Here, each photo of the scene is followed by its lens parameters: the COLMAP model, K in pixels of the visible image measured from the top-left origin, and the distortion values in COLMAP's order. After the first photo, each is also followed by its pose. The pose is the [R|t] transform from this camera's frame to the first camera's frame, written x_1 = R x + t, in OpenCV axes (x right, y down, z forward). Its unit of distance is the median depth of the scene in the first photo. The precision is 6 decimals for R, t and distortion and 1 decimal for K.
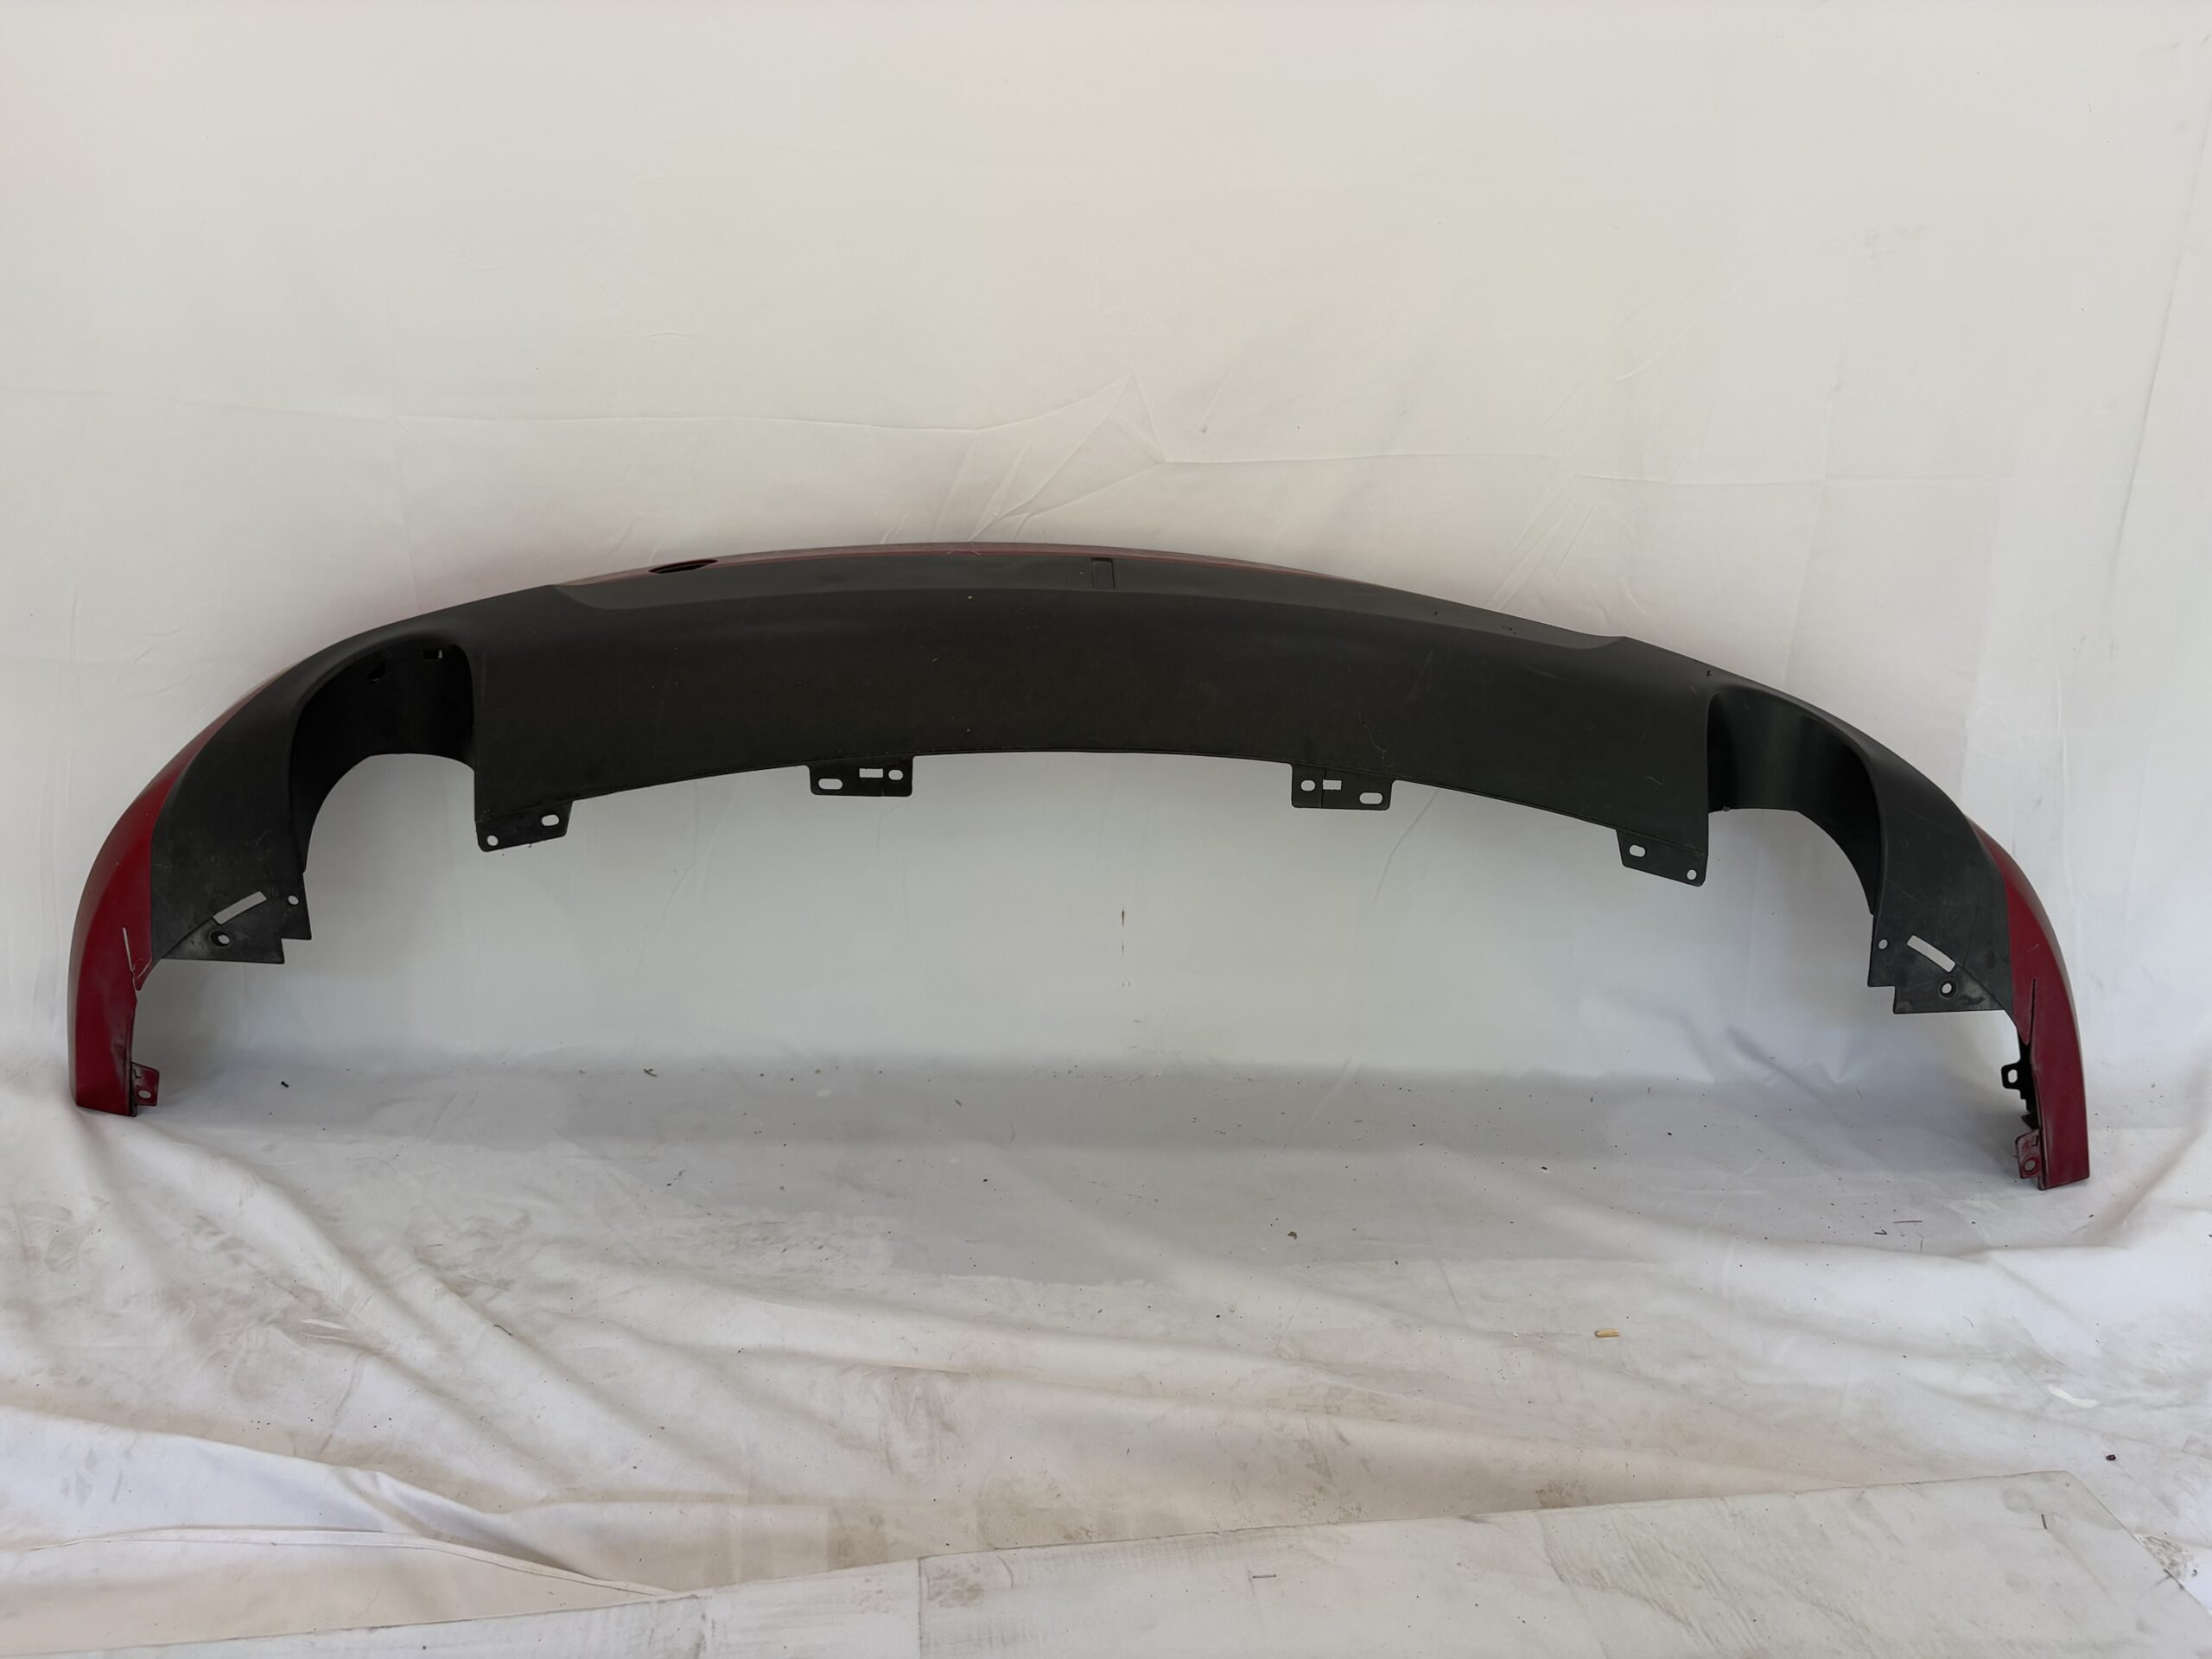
lens RADIAL K [[1703.2, 0, 1106.0], [0, 1703.2, 829.5], [0, 0, 1]] dist [0.099294, -0.133205]
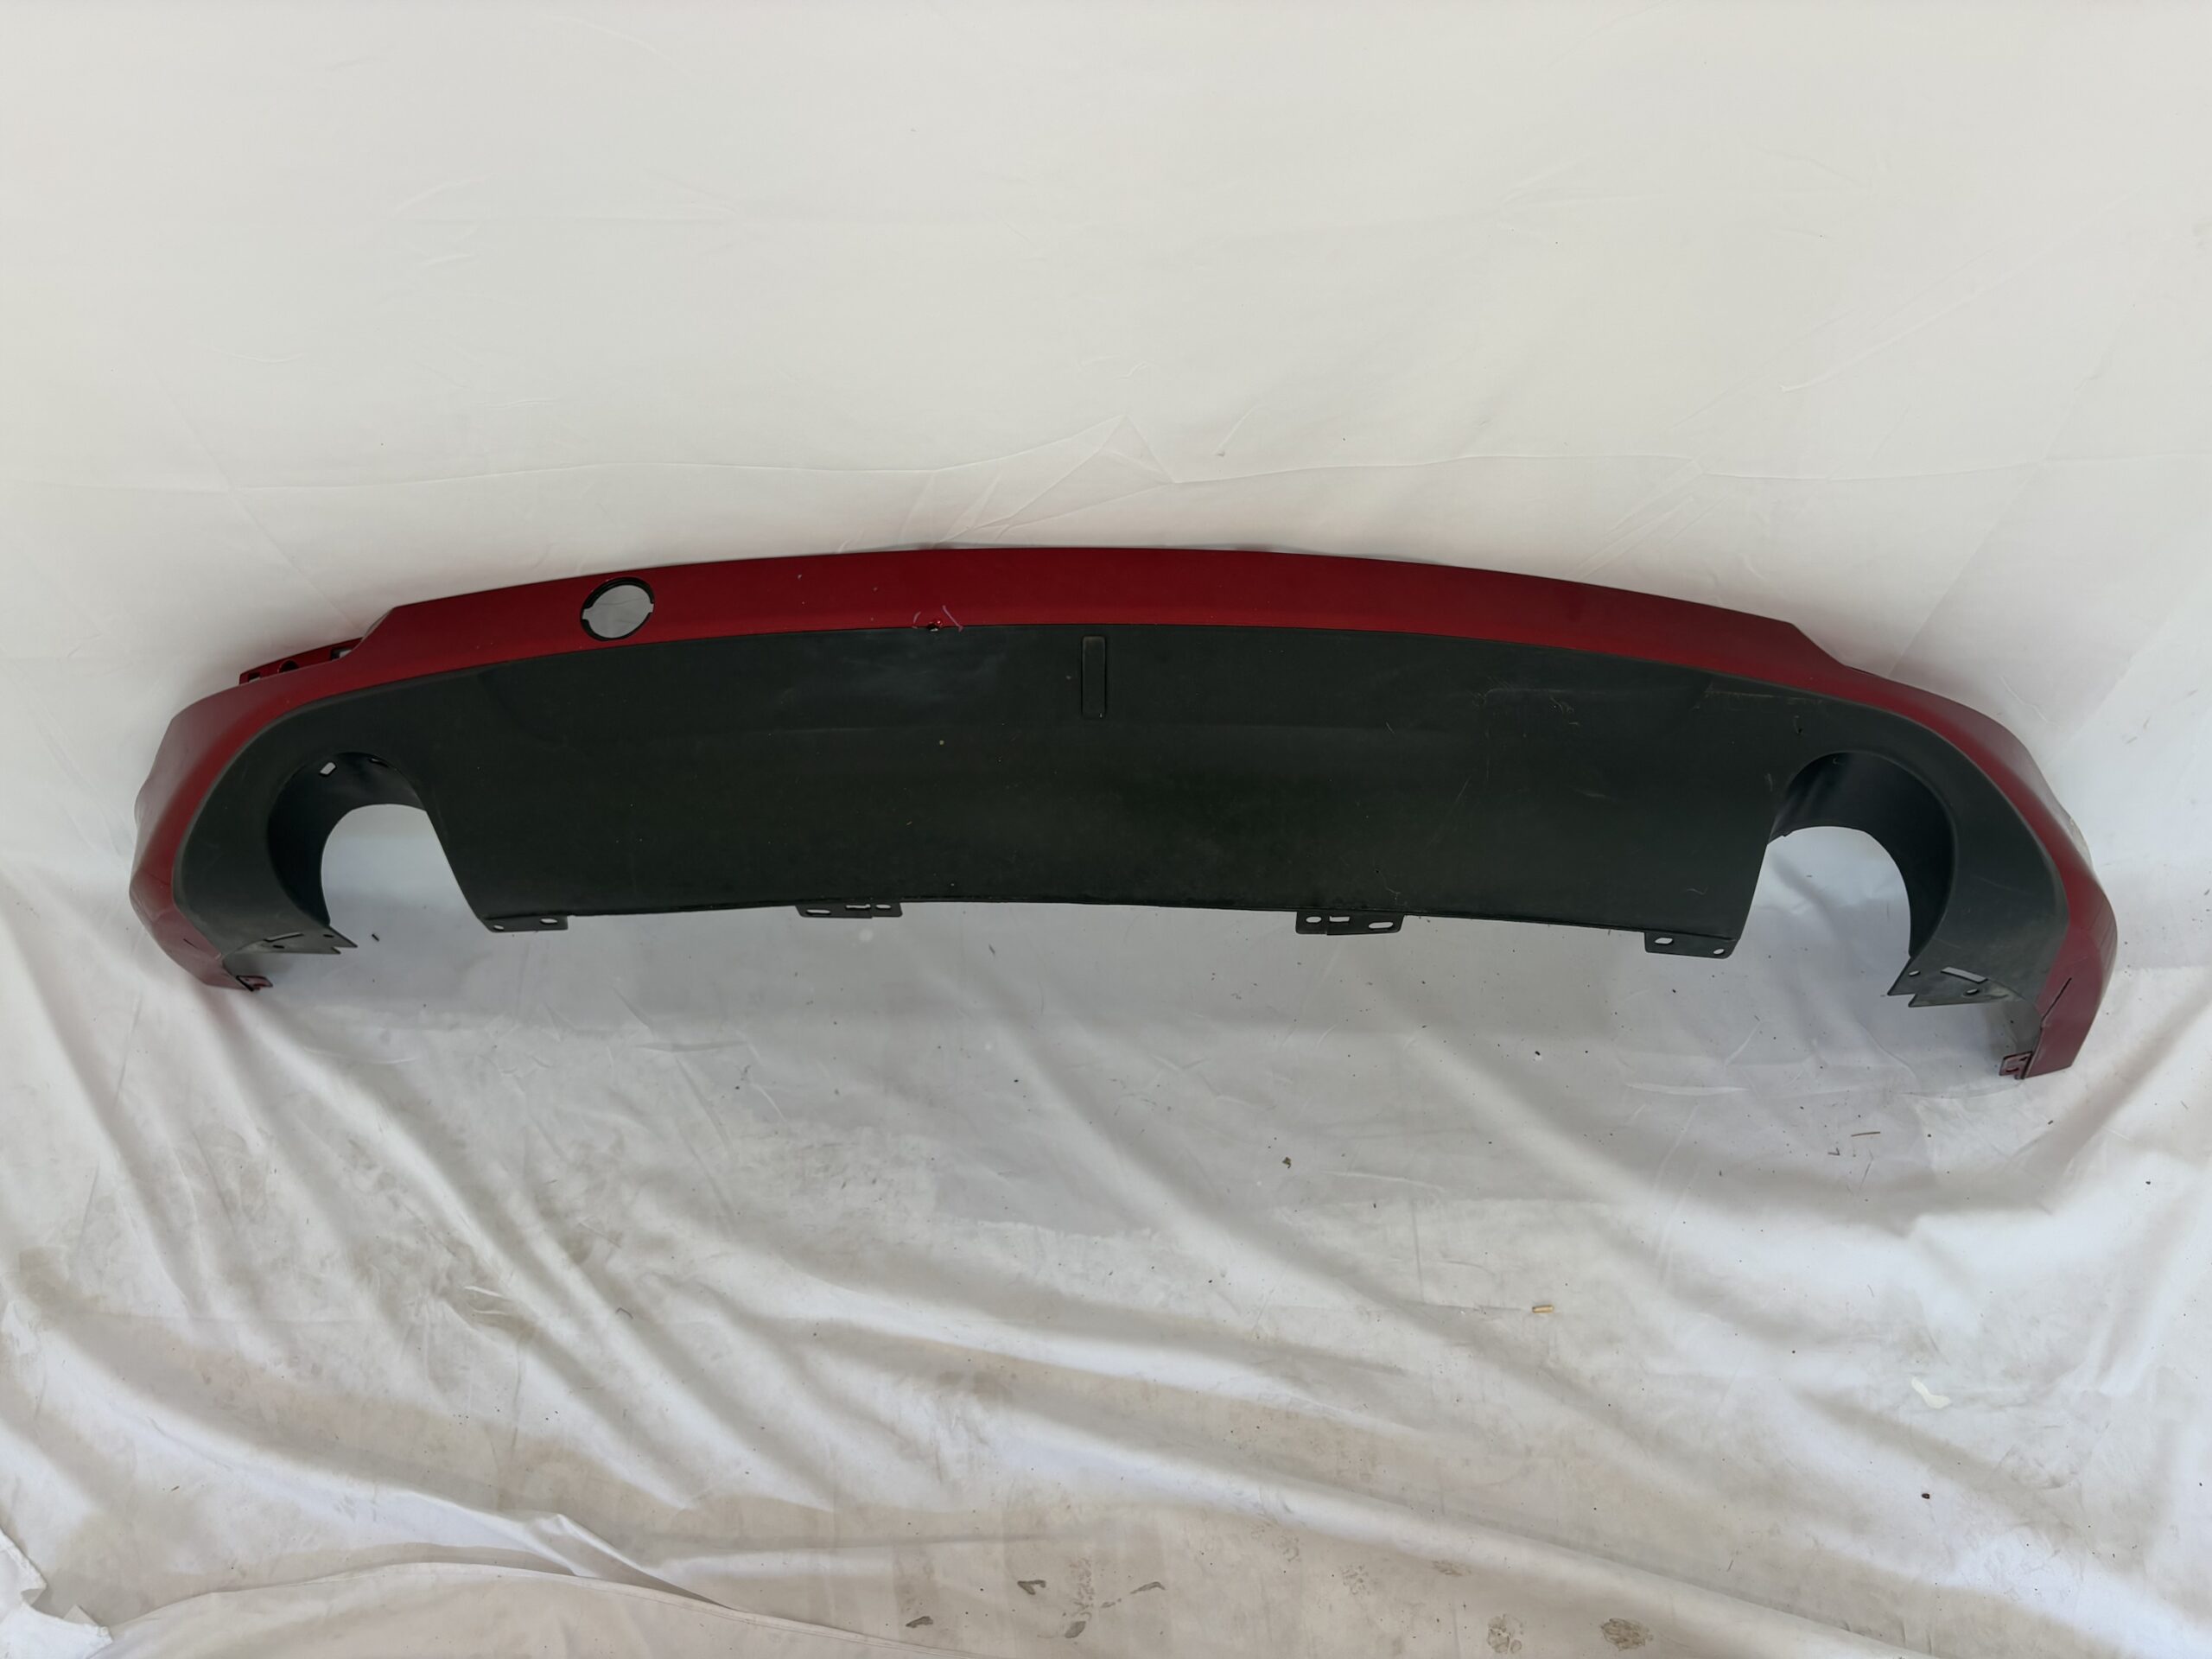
lens RADIAL K [[1704.7, 0, 1099.4], [0, 1704.7, 821.5], [0, 0, 1]] dist [0.084391, -0.110628]
pose [[0.996314, 0.020056, -0.083400, 0.080259], [0.043752, 0.717475, 0.695209, -0.759285], [0.073781, -0.696296, 0.713953, 0.367902]]
